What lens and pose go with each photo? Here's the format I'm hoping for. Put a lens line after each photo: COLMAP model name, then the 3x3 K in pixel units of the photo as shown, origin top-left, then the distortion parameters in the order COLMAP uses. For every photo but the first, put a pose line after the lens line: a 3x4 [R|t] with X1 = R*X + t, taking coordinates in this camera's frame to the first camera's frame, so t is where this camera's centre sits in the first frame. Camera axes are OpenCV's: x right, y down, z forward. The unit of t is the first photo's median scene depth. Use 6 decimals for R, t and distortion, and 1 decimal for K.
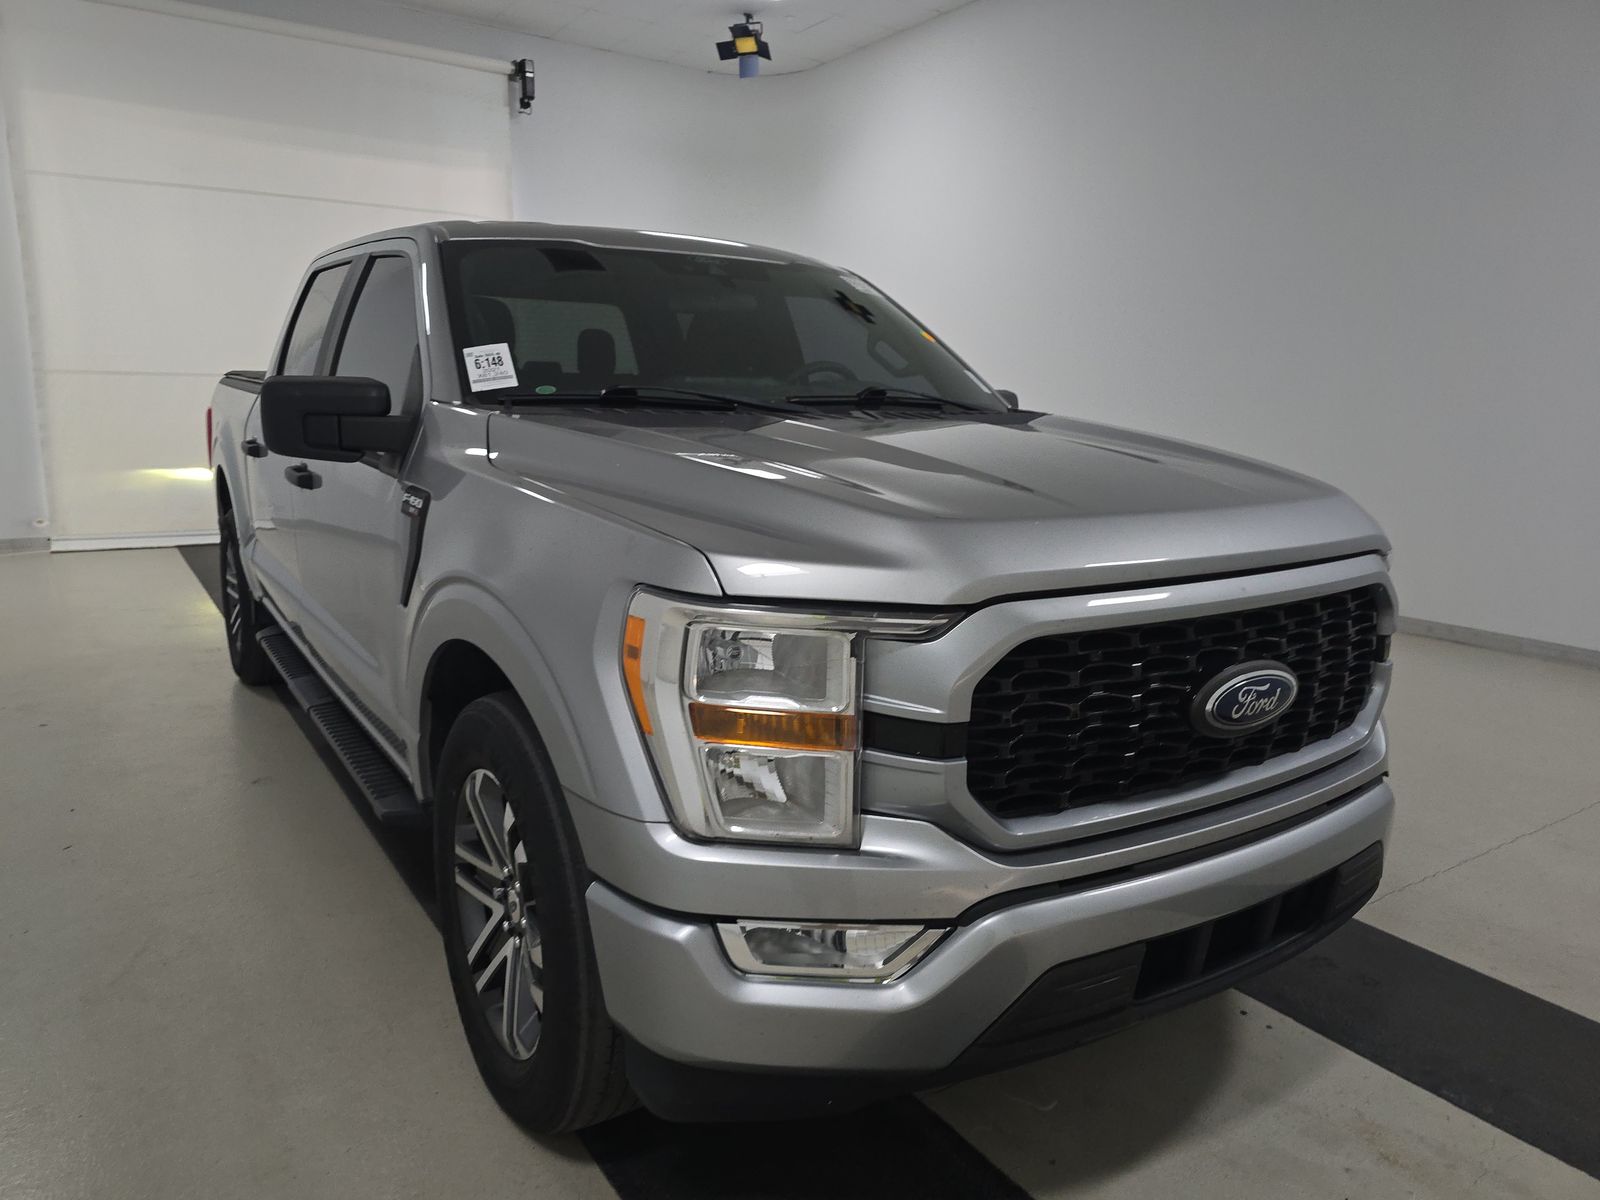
lens RADIAL K [[1077.4, 0, 812.0], [0, 1077.4, 602.5], [0, 0, 1]] dist [0.051299, -0.043584]
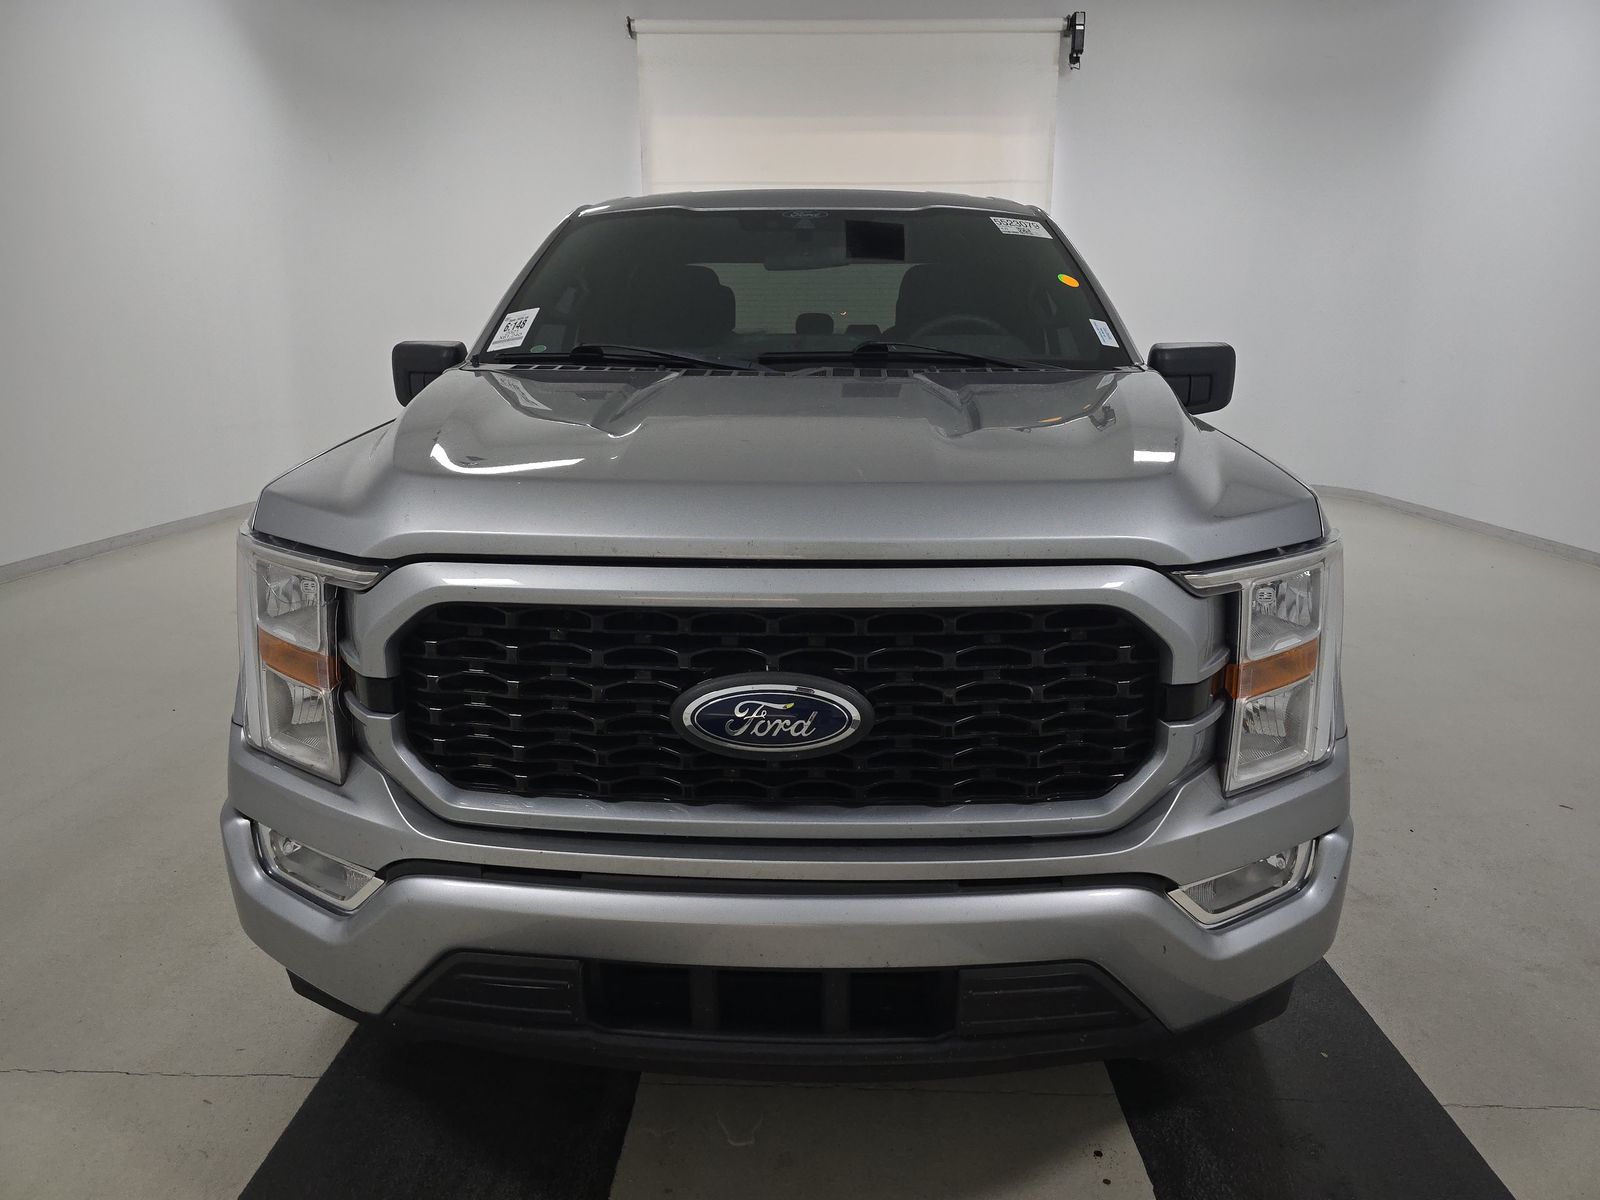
lens RADIAL K [[1077.4, 0, 798.6], [0, 1077.4, 597.5], [0, 0, 1]] dist [0.051299, -0.043584]
pose [[0.815017, 0.114930, -0.567925, 0.624903], [-0.099903, 0.993326, 0.057648, -0.035644], [0.570760, 0.009753, 0.821059, 0.249537]]
